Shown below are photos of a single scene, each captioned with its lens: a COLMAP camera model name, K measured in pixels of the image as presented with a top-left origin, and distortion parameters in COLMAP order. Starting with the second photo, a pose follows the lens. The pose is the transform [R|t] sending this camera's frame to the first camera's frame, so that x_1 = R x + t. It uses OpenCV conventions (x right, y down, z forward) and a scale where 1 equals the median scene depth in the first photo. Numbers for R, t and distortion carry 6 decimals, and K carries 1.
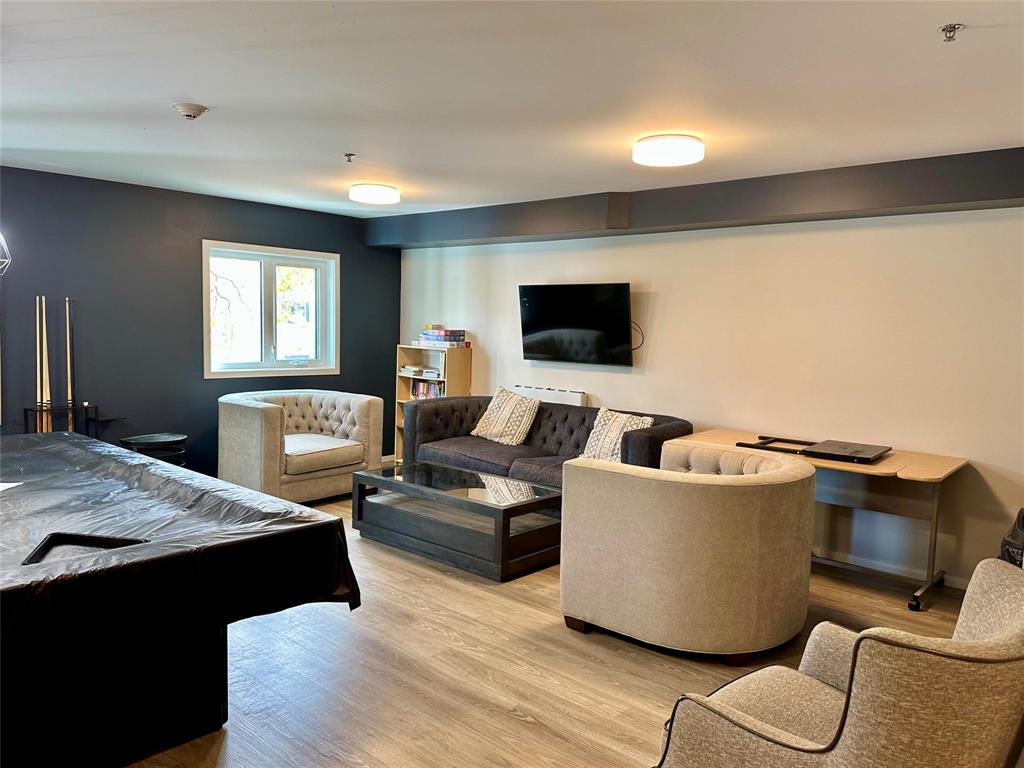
lens RADIAL K [[714.4, 0, 517.3], [0, 714.4, 385.4], [0, 0, 1]] dist [0.012782, -0.003111]
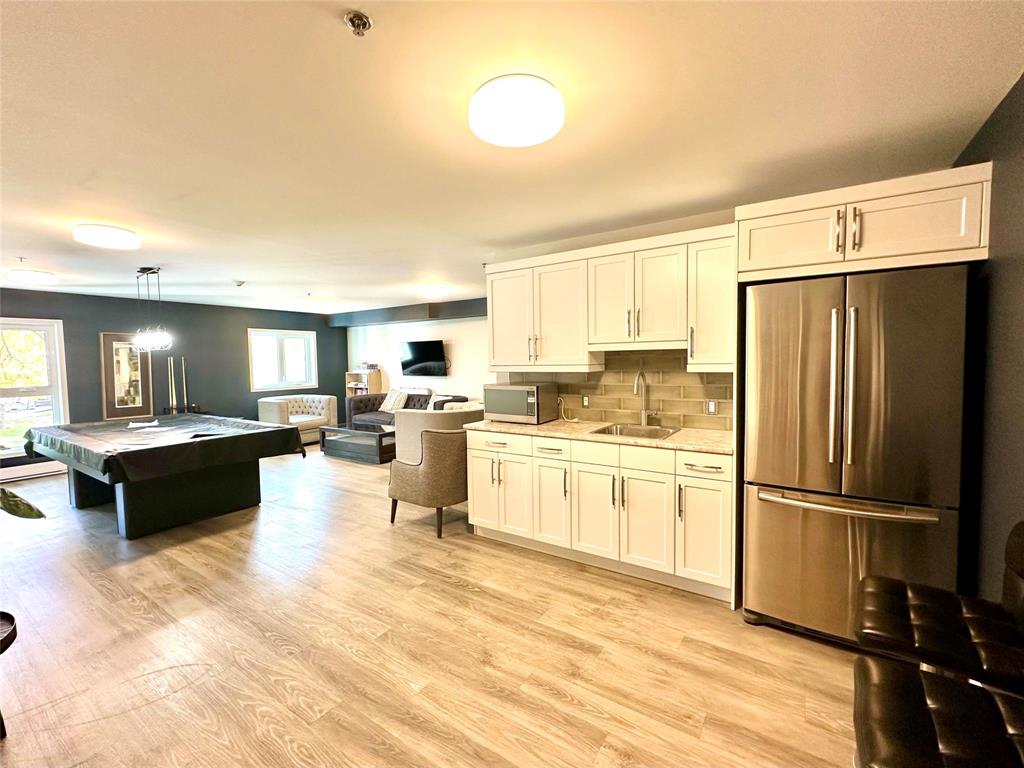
lens RADIAL K [[419.6, 0, 505.4], [0, 419.6, 381.9], [0, 0, 1]] dist [-0.001713, 0.000102]
pose [[0.990247, -0.053134, 0.128795, 0.159611], [0.057357, 0.997924, -0.029304, 0.040167], [-0.126971, 0.036406, 0.991238, -0.341839]]
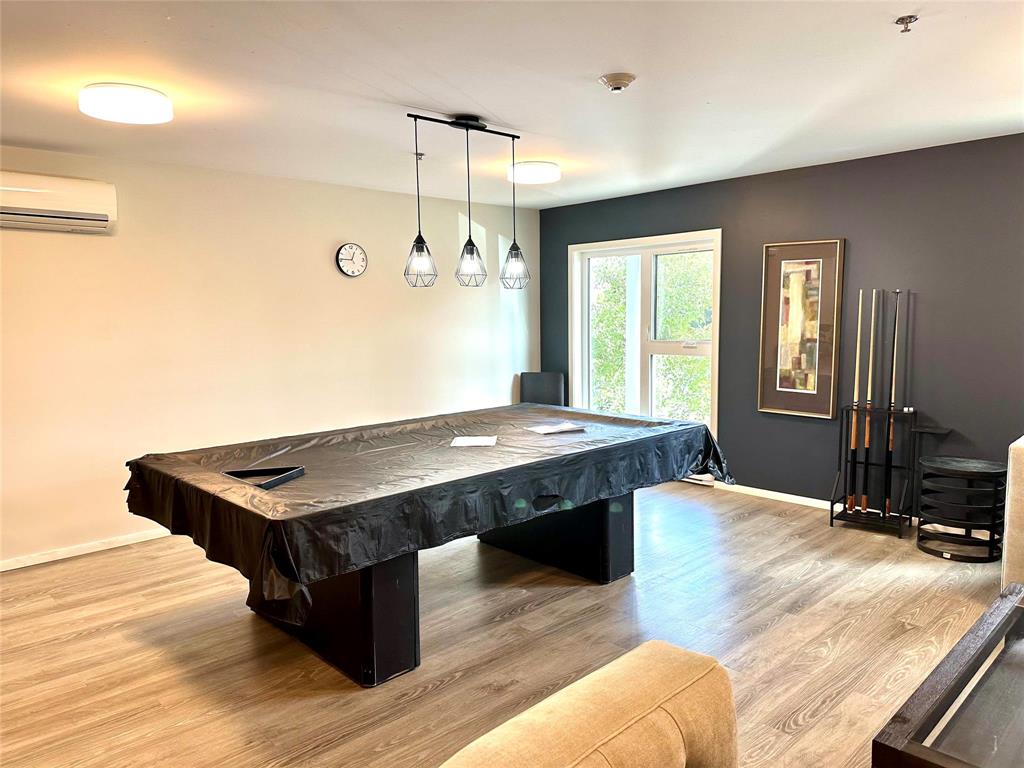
lens RADIAL K [[714.4, 0, 513.7], [0, 714.4, 383.7], [0, 0, 1]] dist [0.012782, -0.003111]
pose [[-0.078987, 0.071878, -0.994281, 0.259775], [-0.074389, 0.994191, 0.077781, -0.031583], [0.994096, 0.080107, -0.073182, 0.492502]]
